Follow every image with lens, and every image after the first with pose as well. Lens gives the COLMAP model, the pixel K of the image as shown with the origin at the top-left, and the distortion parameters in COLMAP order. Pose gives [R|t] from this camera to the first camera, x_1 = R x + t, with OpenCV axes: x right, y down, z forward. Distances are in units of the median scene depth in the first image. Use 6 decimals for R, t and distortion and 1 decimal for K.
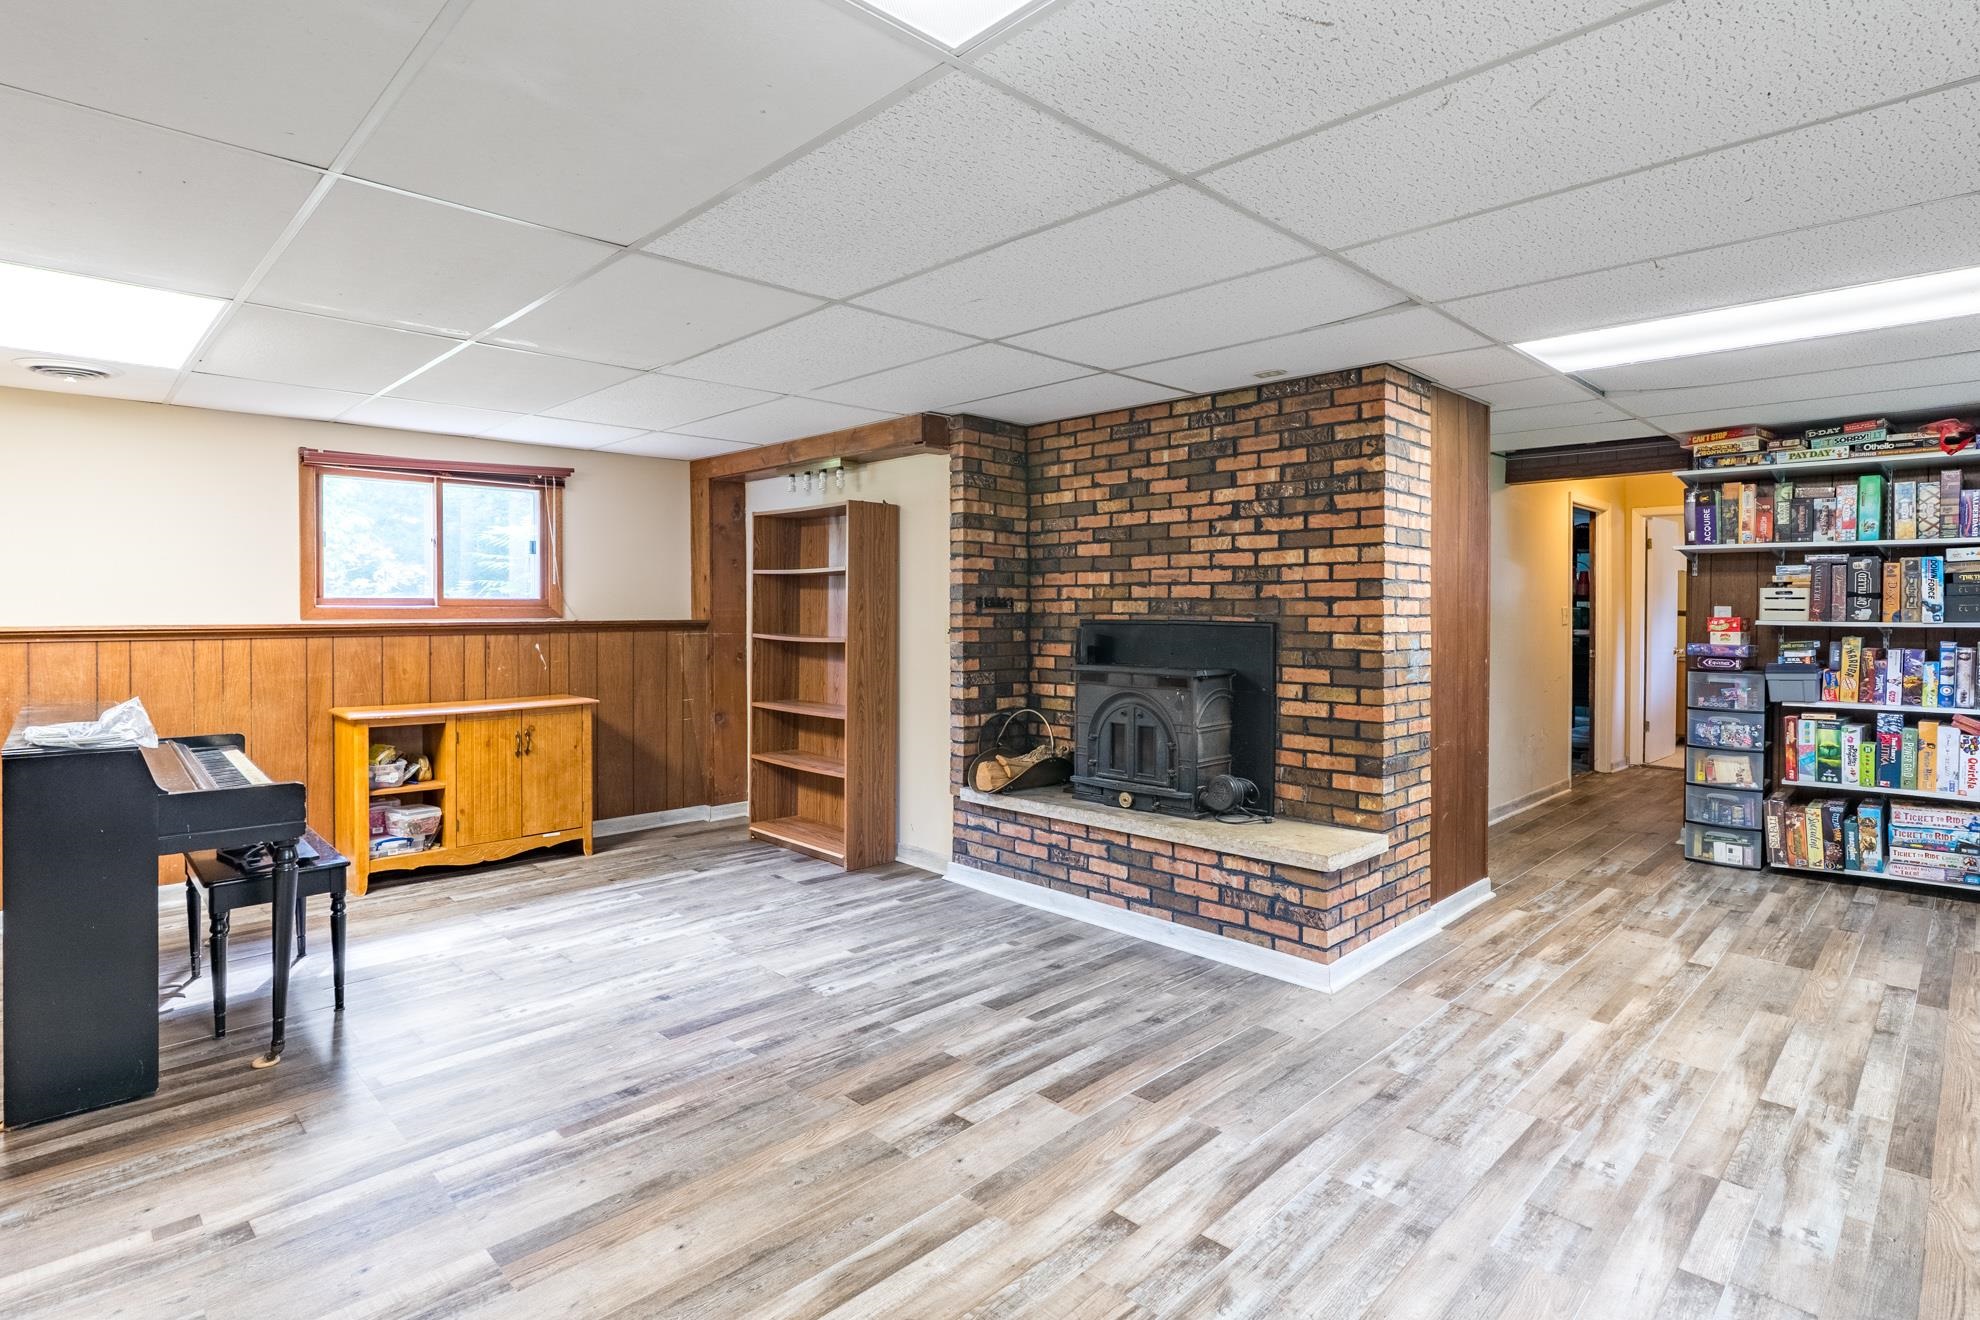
lens RADIAL K [[990.9, 0, 1003.9], [0, 990.9, 611.1], [0, 0, 1]] dist [-0.005587, 0.000243]
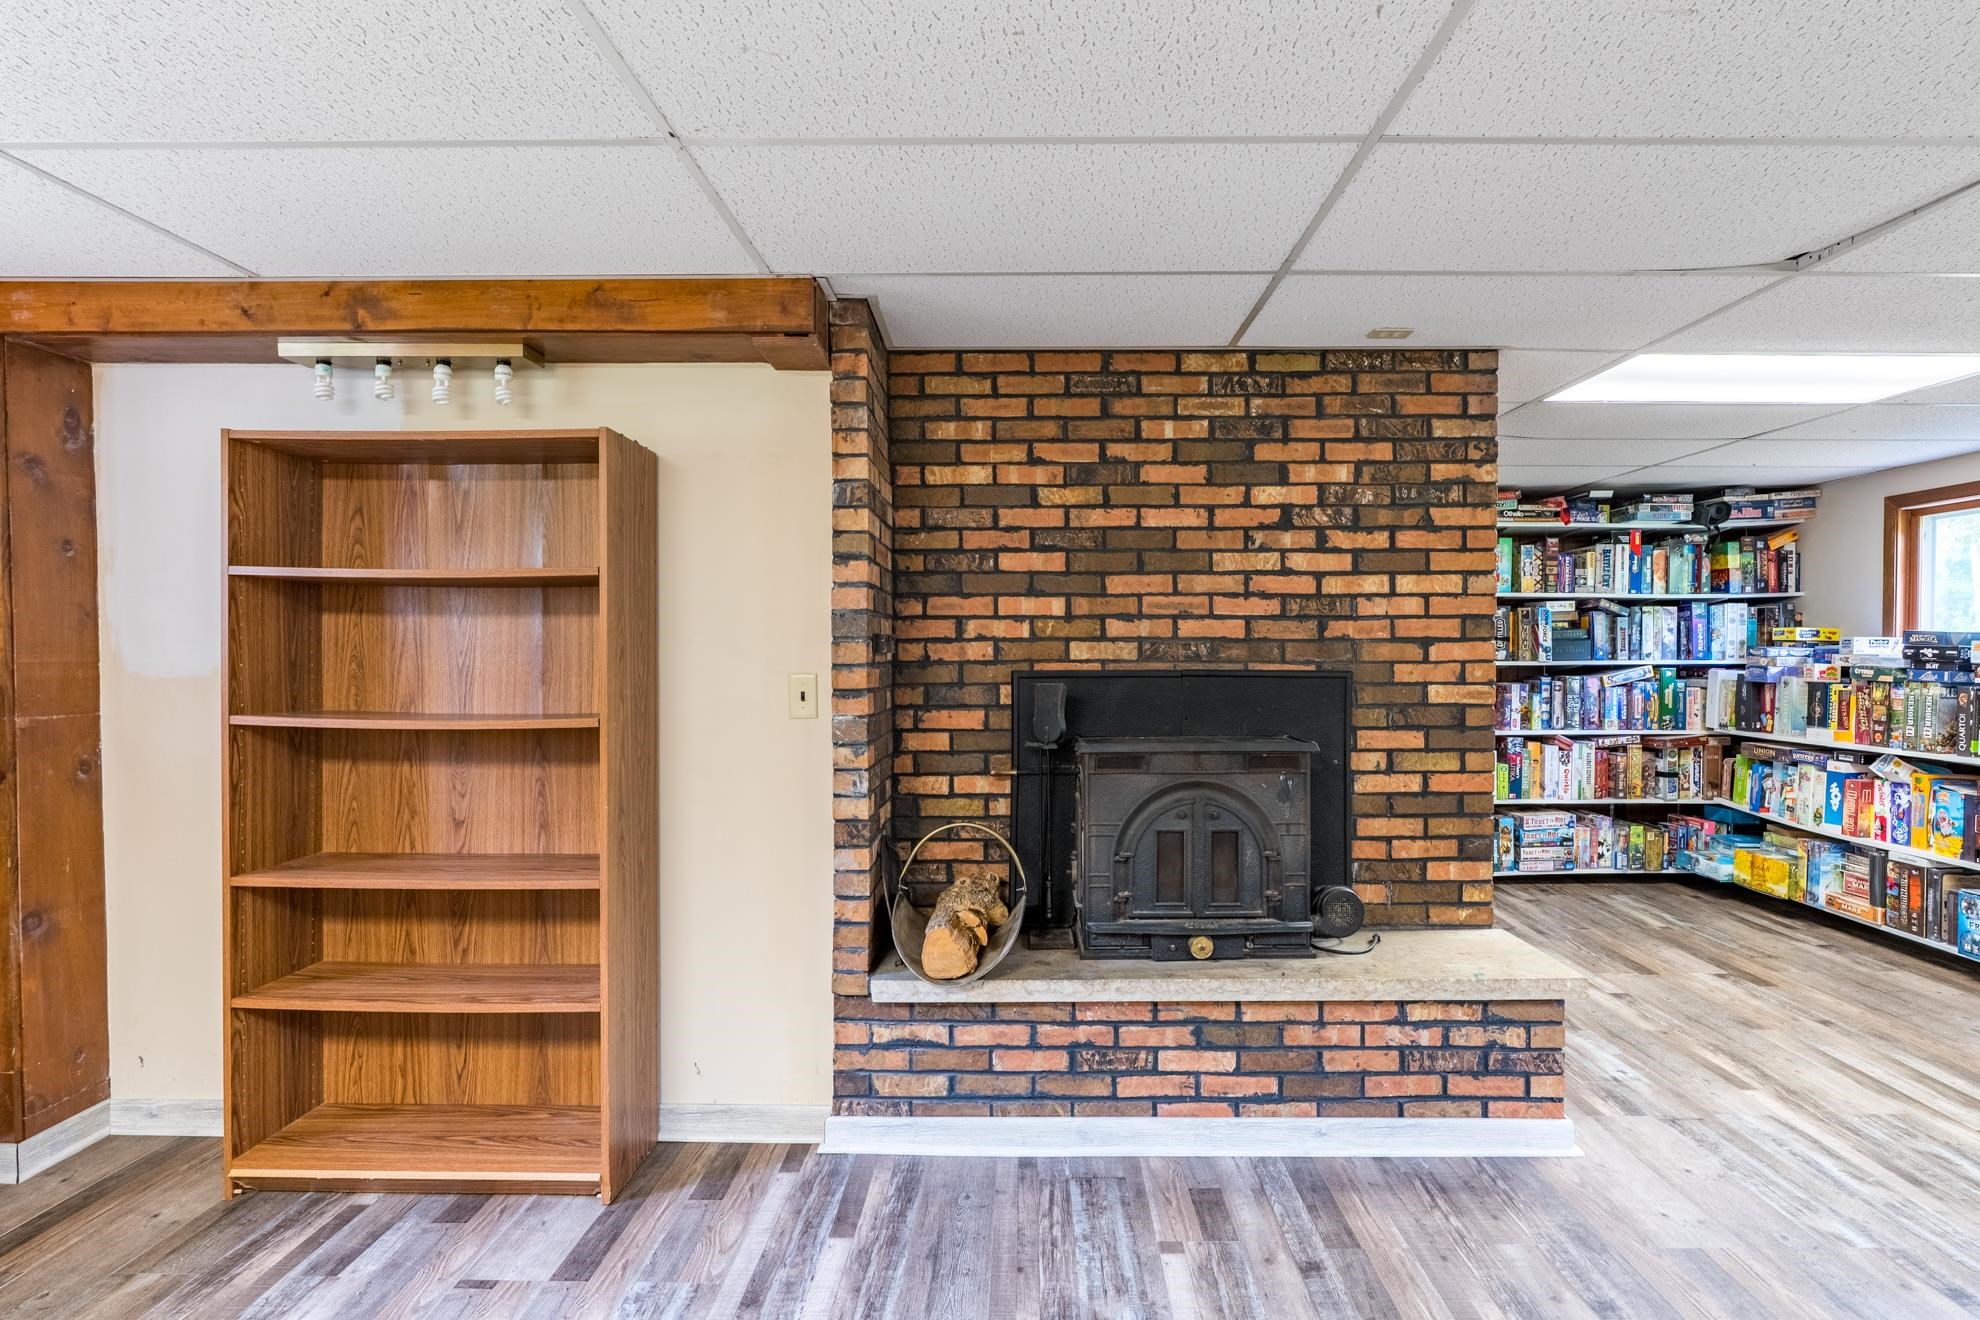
lens RADIAL K [[990.9, 0, 995.5], [0, 990.9, 664.0], [0, 0, 1]] dist [-0.005587, 0.000243]
pose [[0.711696, -0.012912, 0.702369, -0.420986], [0.004684, 0.999896, 0.013635, -0.005173], [-0.702472, -0.006415, 0.711683, 0.623404]]
